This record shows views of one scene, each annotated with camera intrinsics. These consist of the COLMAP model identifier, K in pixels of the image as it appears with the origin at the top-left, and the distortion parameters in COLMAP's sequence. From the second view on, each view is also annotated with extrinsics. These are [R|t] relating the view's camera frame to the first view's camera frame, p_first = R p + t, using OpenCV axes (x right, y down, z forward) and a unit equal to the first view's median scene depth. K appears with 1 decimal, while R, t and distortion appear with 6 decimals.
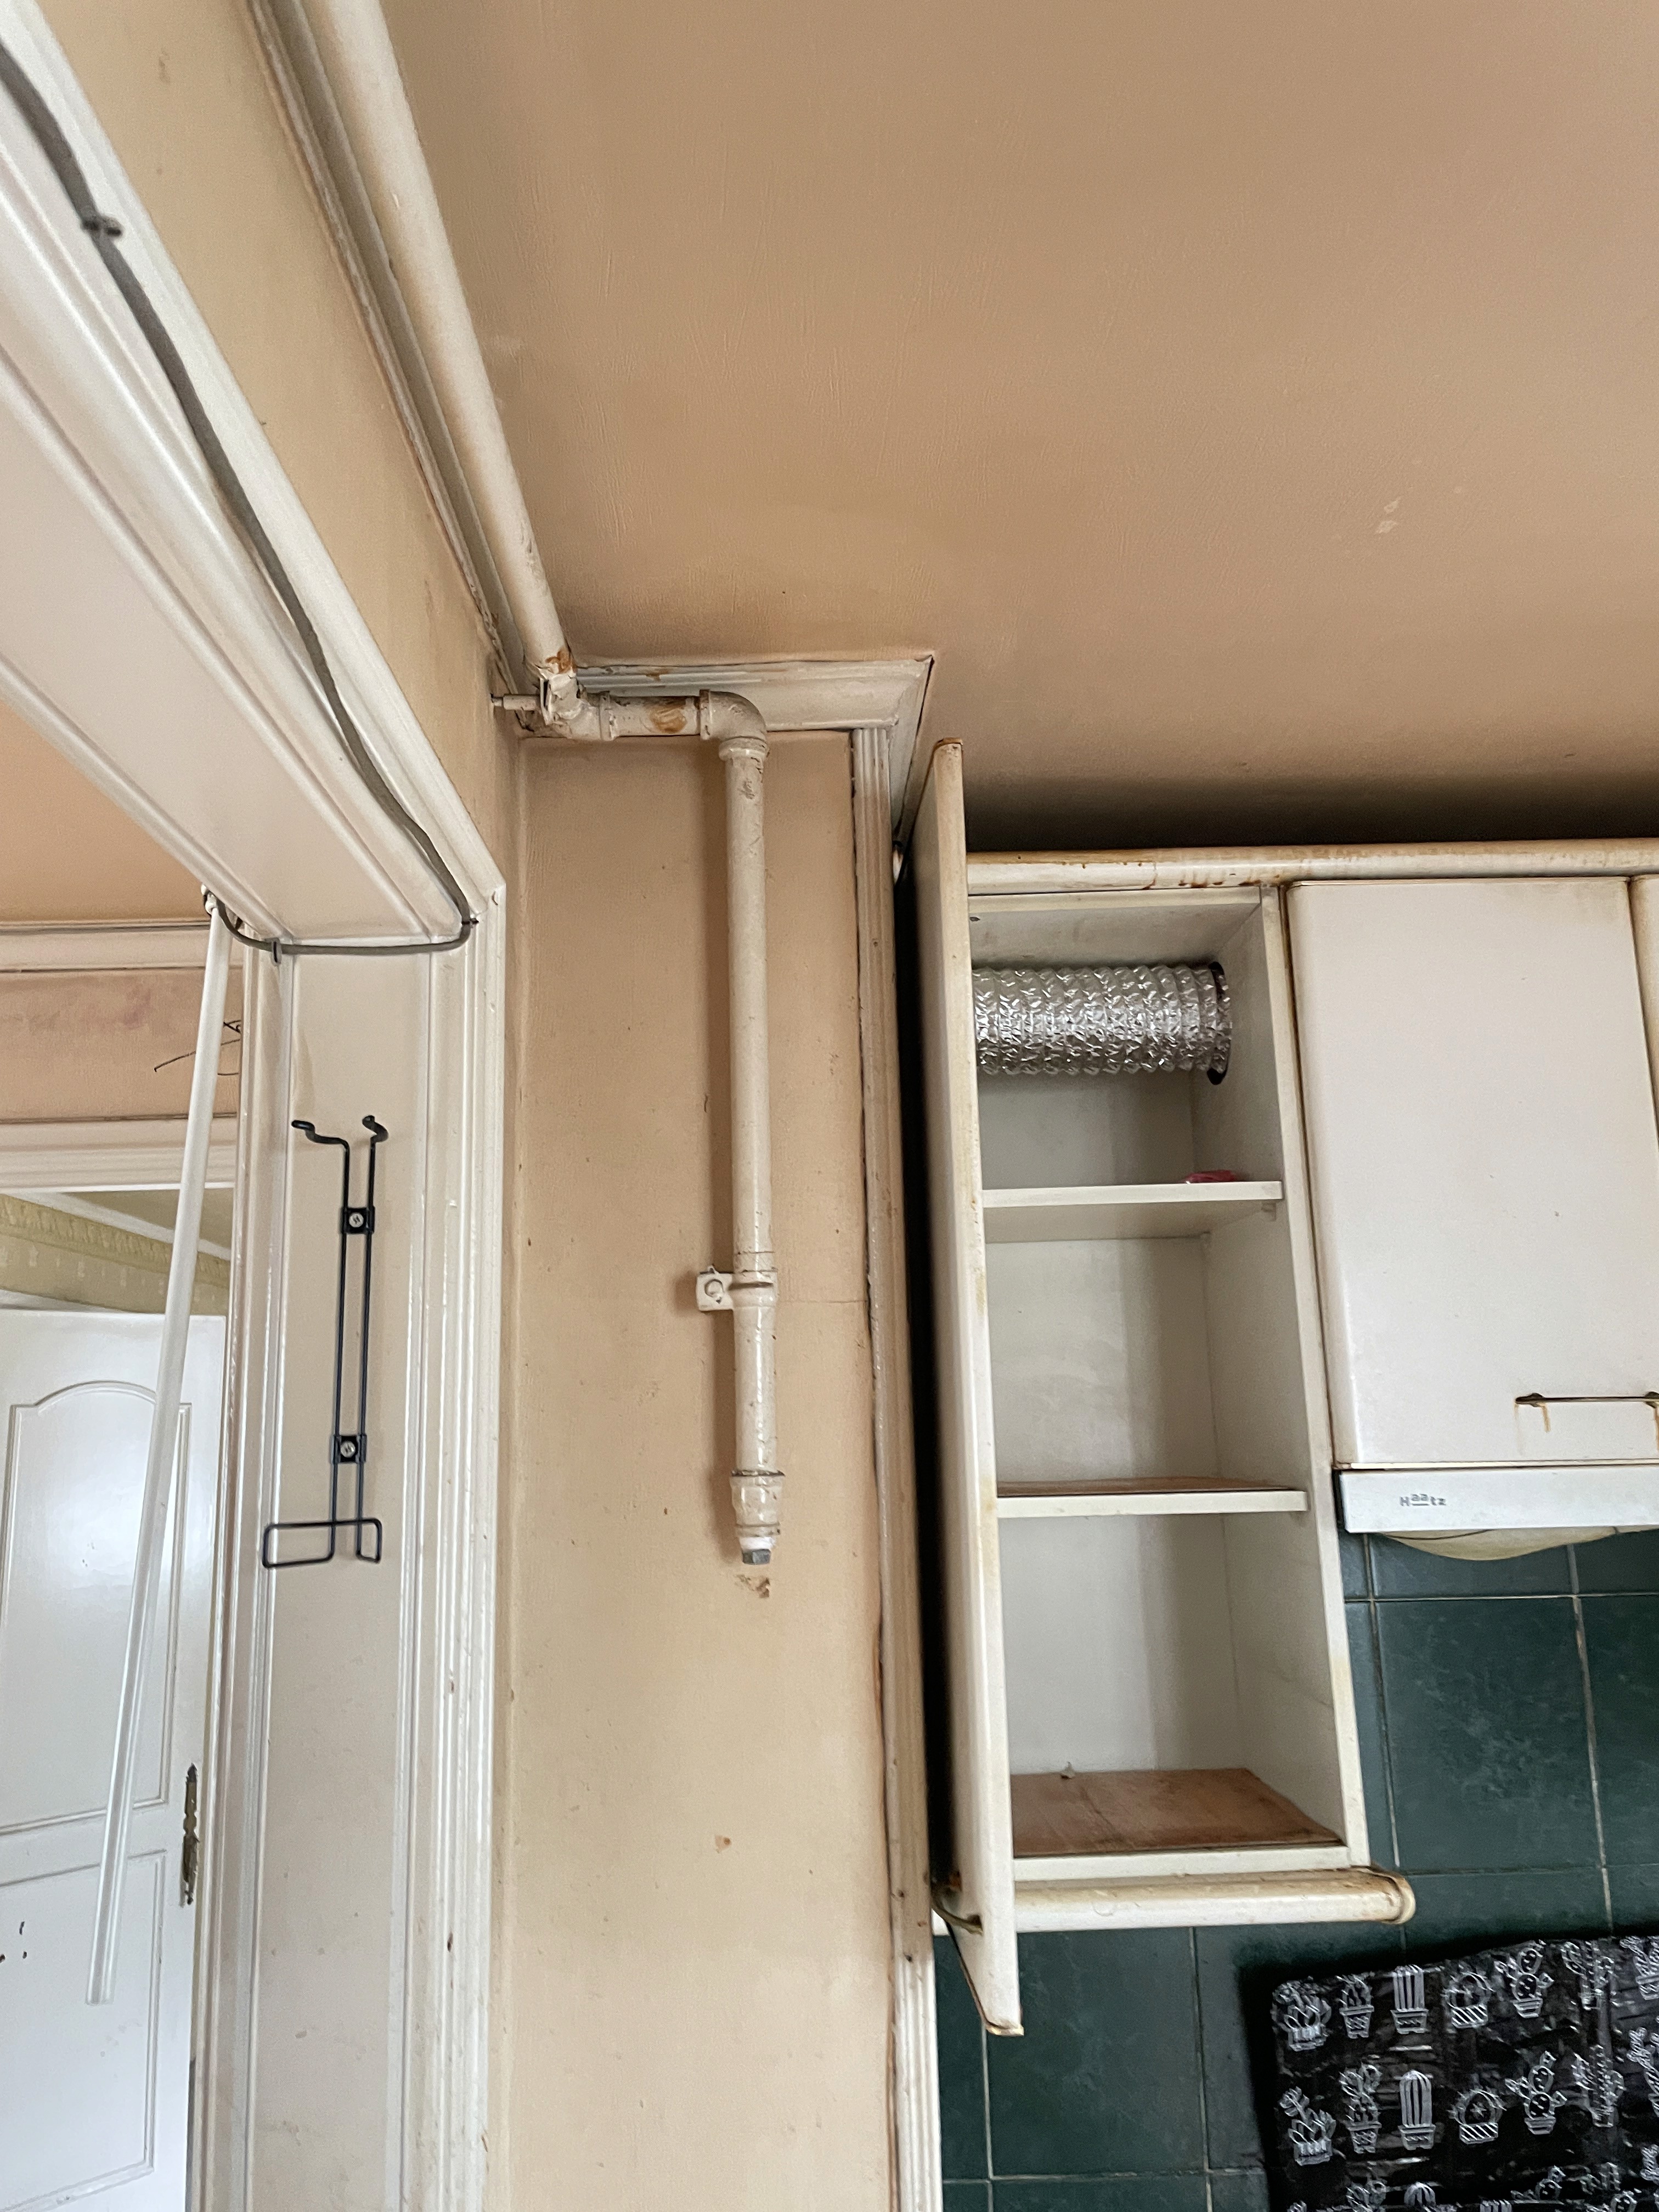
lens RADIAL K [[1674.4, 0, 829.5], [0, 1674.4, 1106.0], [0, 0, 1]] dist [-0.003023, -0.001526]
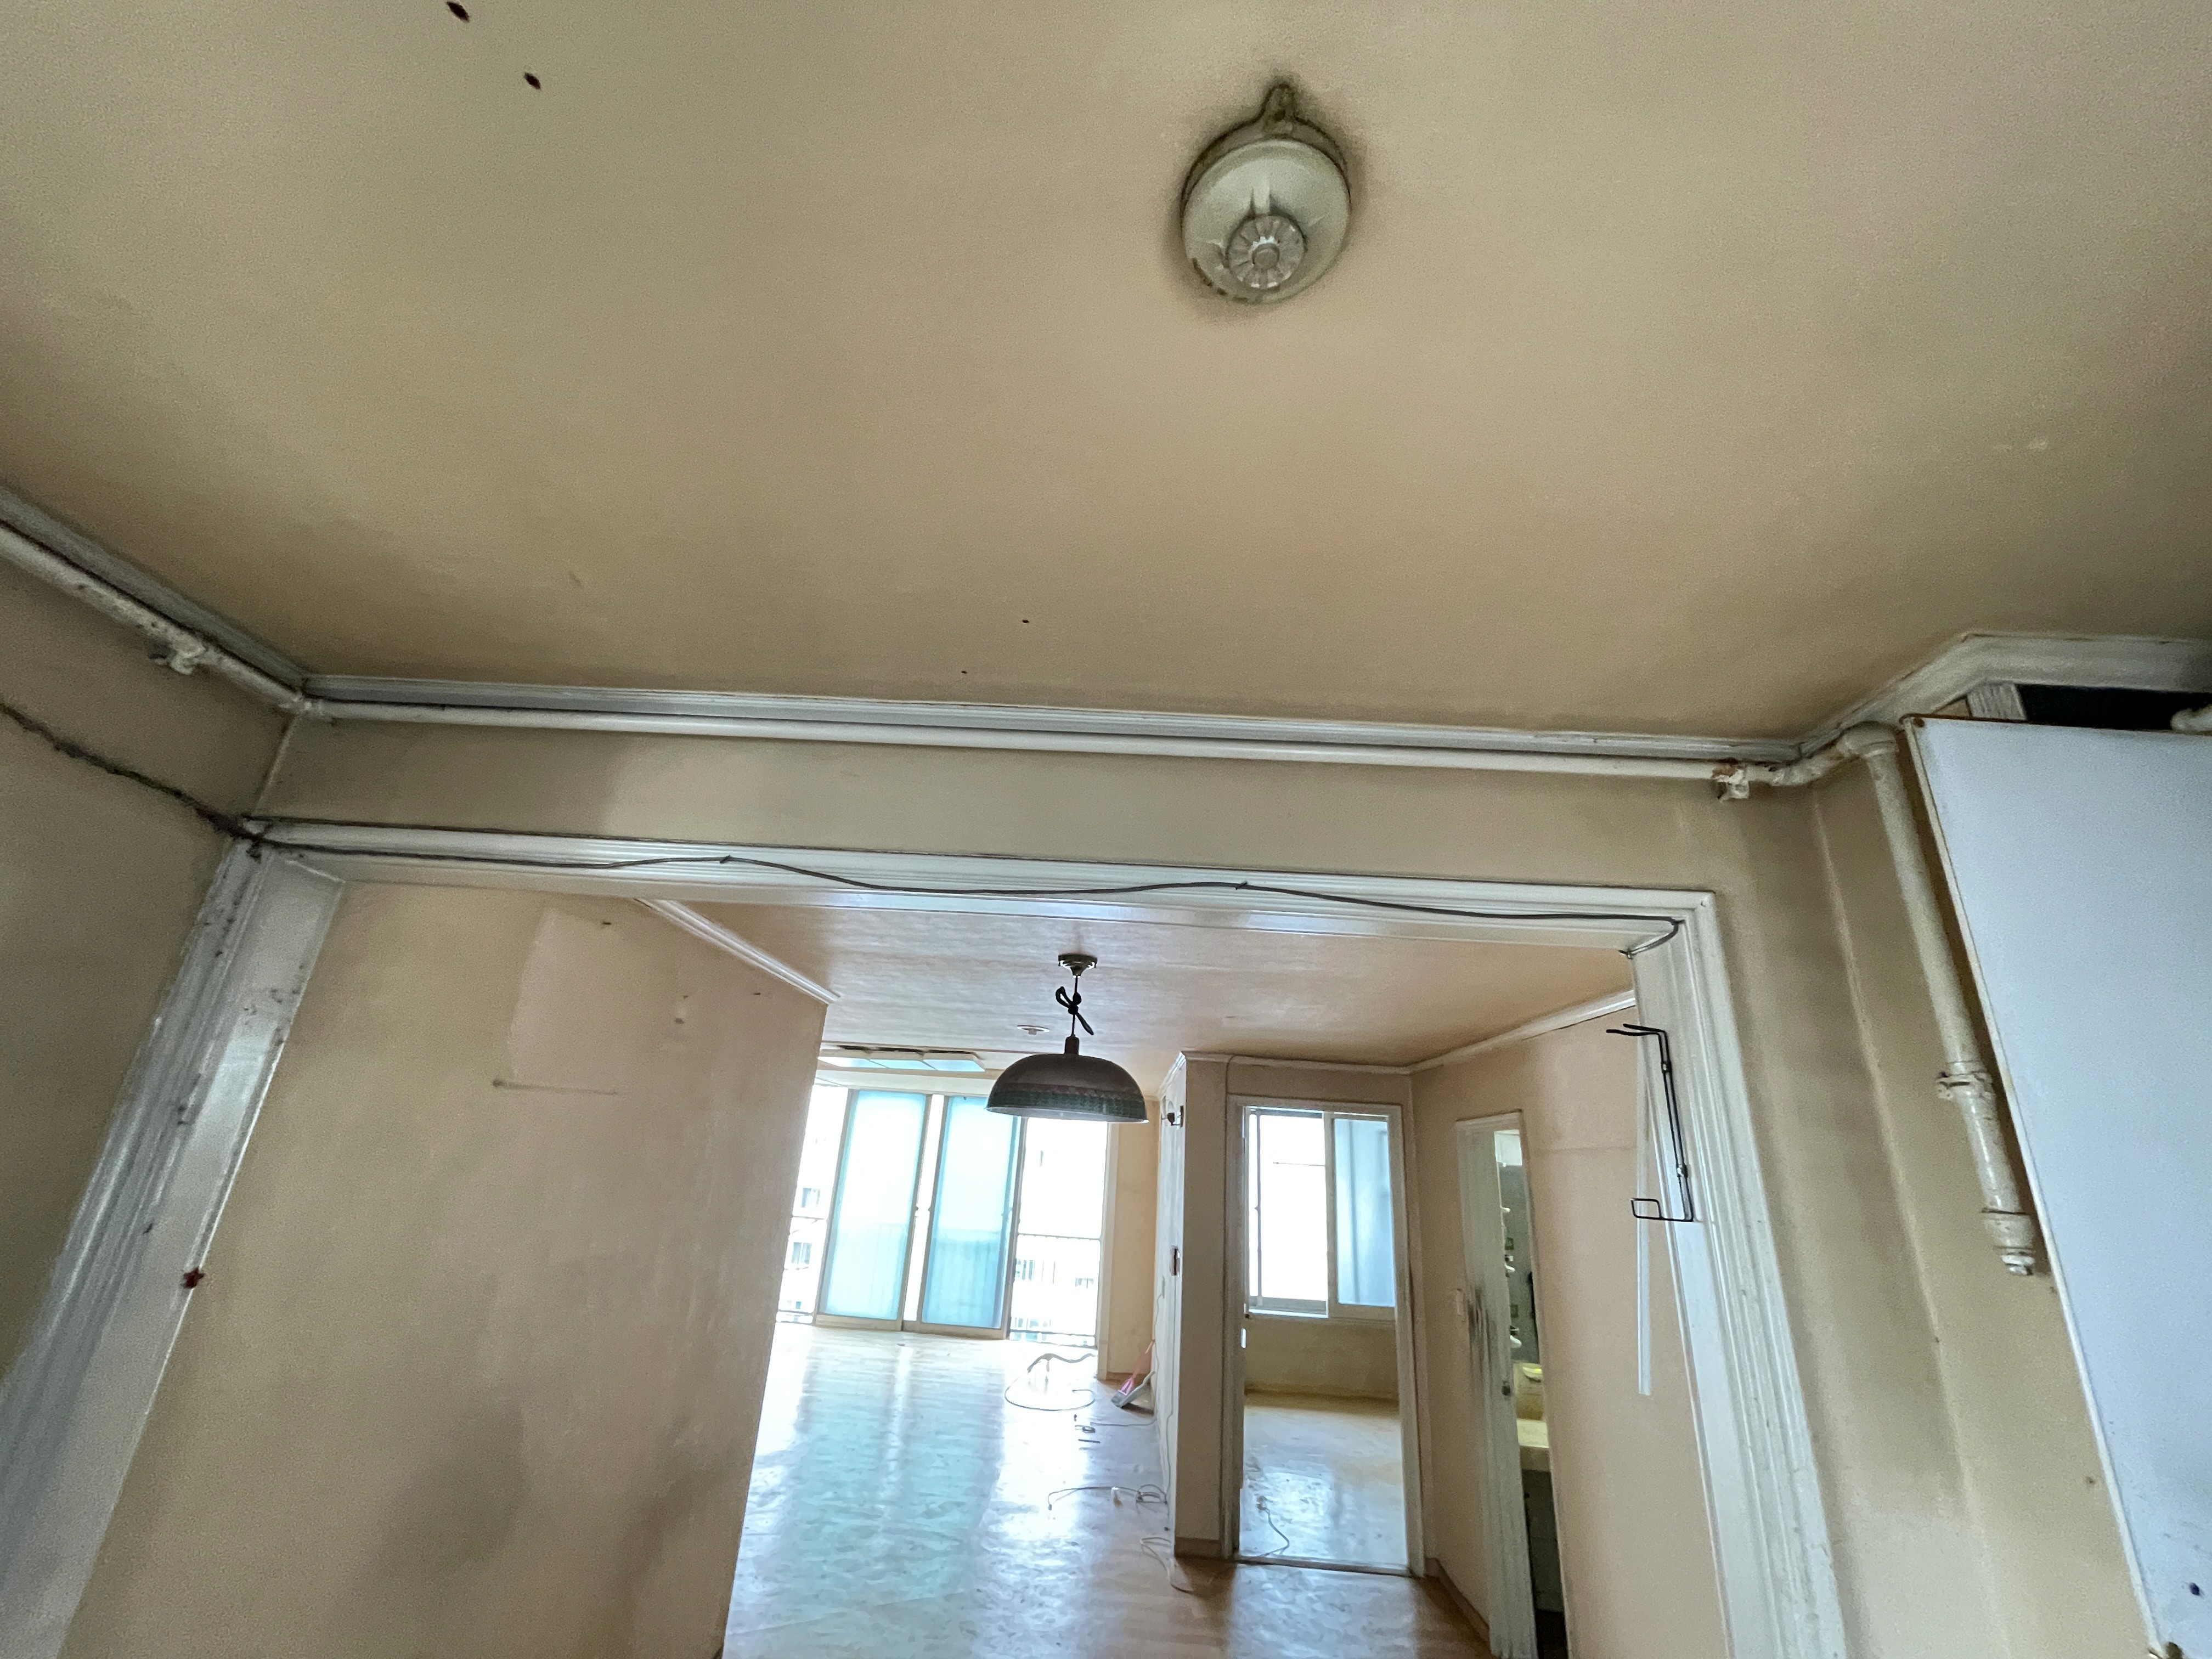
lens RADIAL K [[888.3, 0, 1106.0], [0, 888.3, 829.5], [0, 0, 1]] dist [0.000048, 0.000016]
pose [[-0.059494, -0.323981, -0.944191, 0.811040], [0.121124, 0.936535, -0.328986, 0.057776], [0.990853, -0.133936, -0.016476, 0.248988]]
